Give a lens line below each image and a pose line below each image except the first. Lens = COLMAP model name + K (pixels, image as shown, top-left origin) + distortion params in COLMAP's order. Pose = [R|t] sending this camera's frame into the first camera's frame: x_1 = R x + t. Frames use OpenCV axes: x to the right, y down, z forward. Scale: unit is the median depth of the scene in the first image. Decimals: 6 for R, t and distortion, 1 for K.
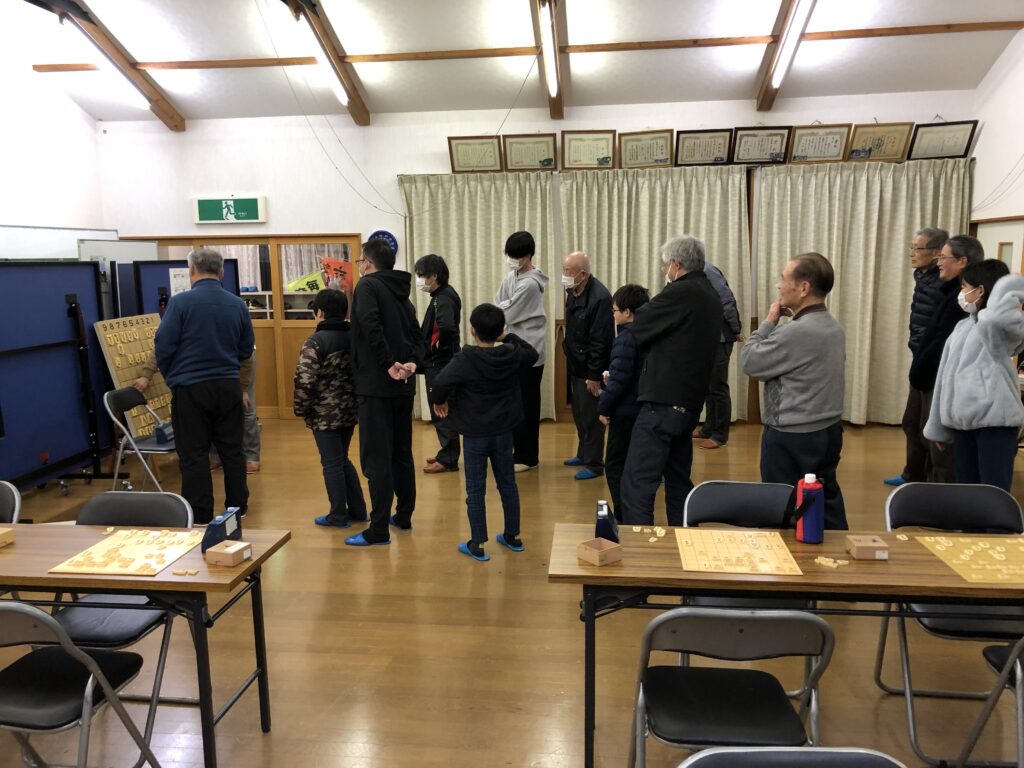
lens RADIAL K [[849.0, 0, 510.6], [0, 849.0, 390.5], [0, 0, 1]] dist [0.048075, -0.050812]
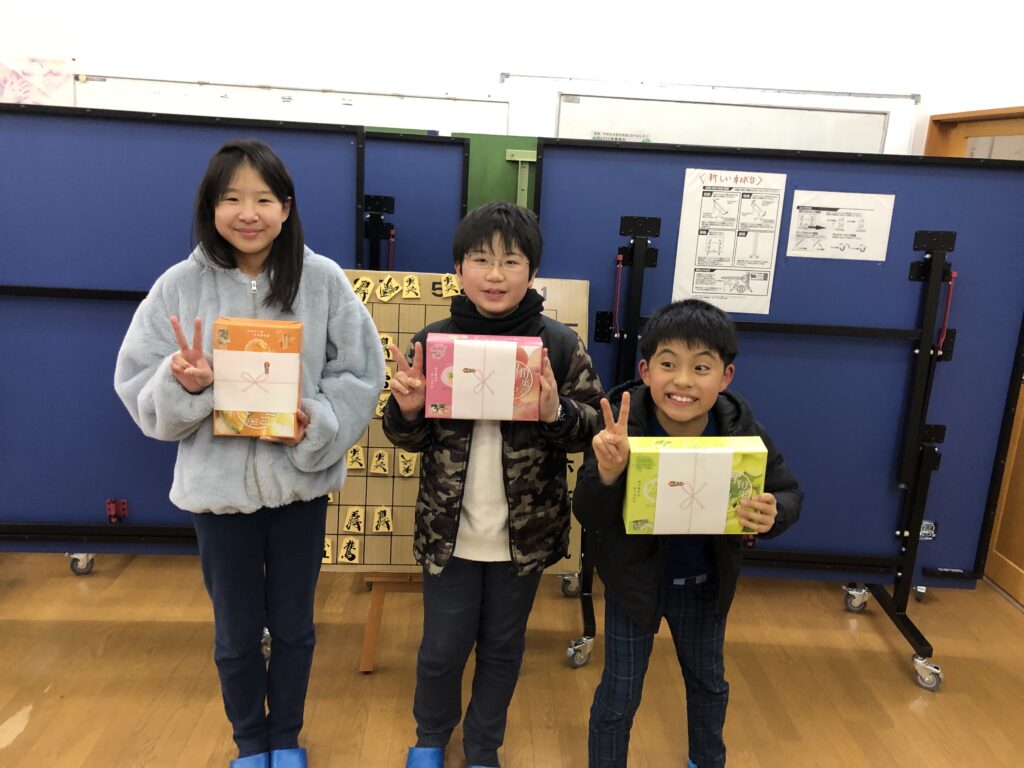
lens RADIAL K [[849.0, 0, 510.6], [0, 849.0, 390.5], [0, 0, 1]] dist [0.048075, -0.050812]
pose [[0.165363, 0.275249, -0.947044, -0.030597], [-0.206364, 0.948664, 0.239687, -0.113516], [0.964401, 0.155801, 0.213676, 0.786717]]
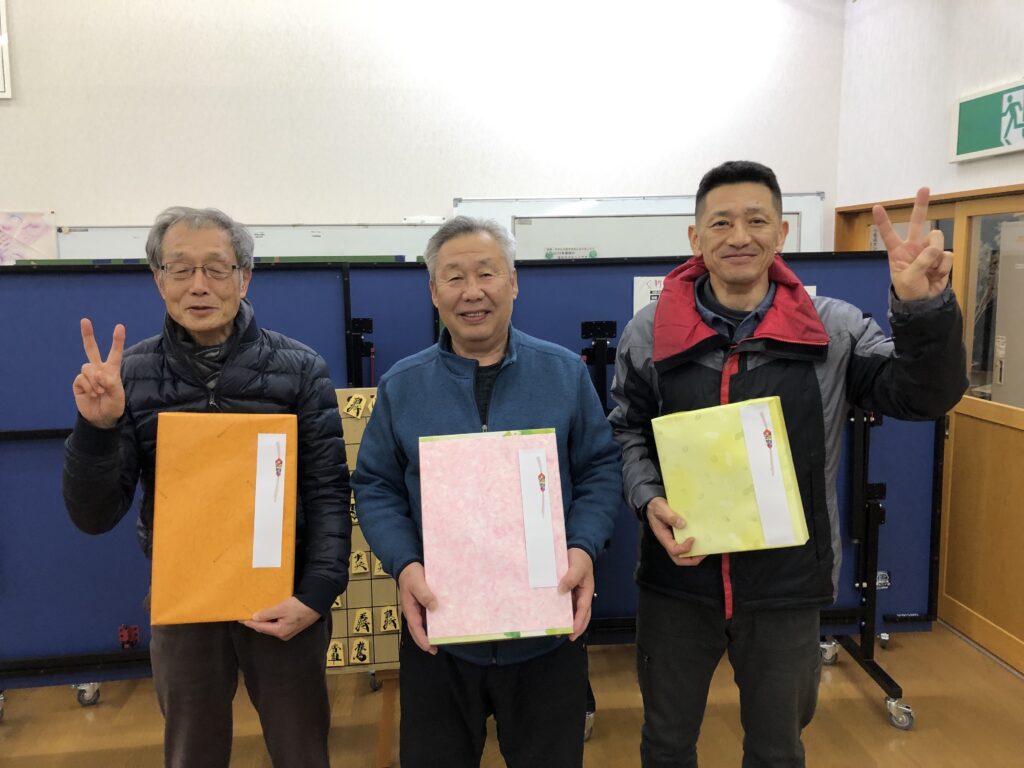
lens RADIAL K [[849.0, 0, 510.6], [0, 849.0, 390.5], [0, 0, 1]] dist [0.048075, -0.050812]
pose [[0.245051, 0.156207, -0.956843, -0.003446], [-0.135683, 0.982748, 0.125687, -0.120325], [0.959969, 0.099028, 0.262018, 0.764169]]
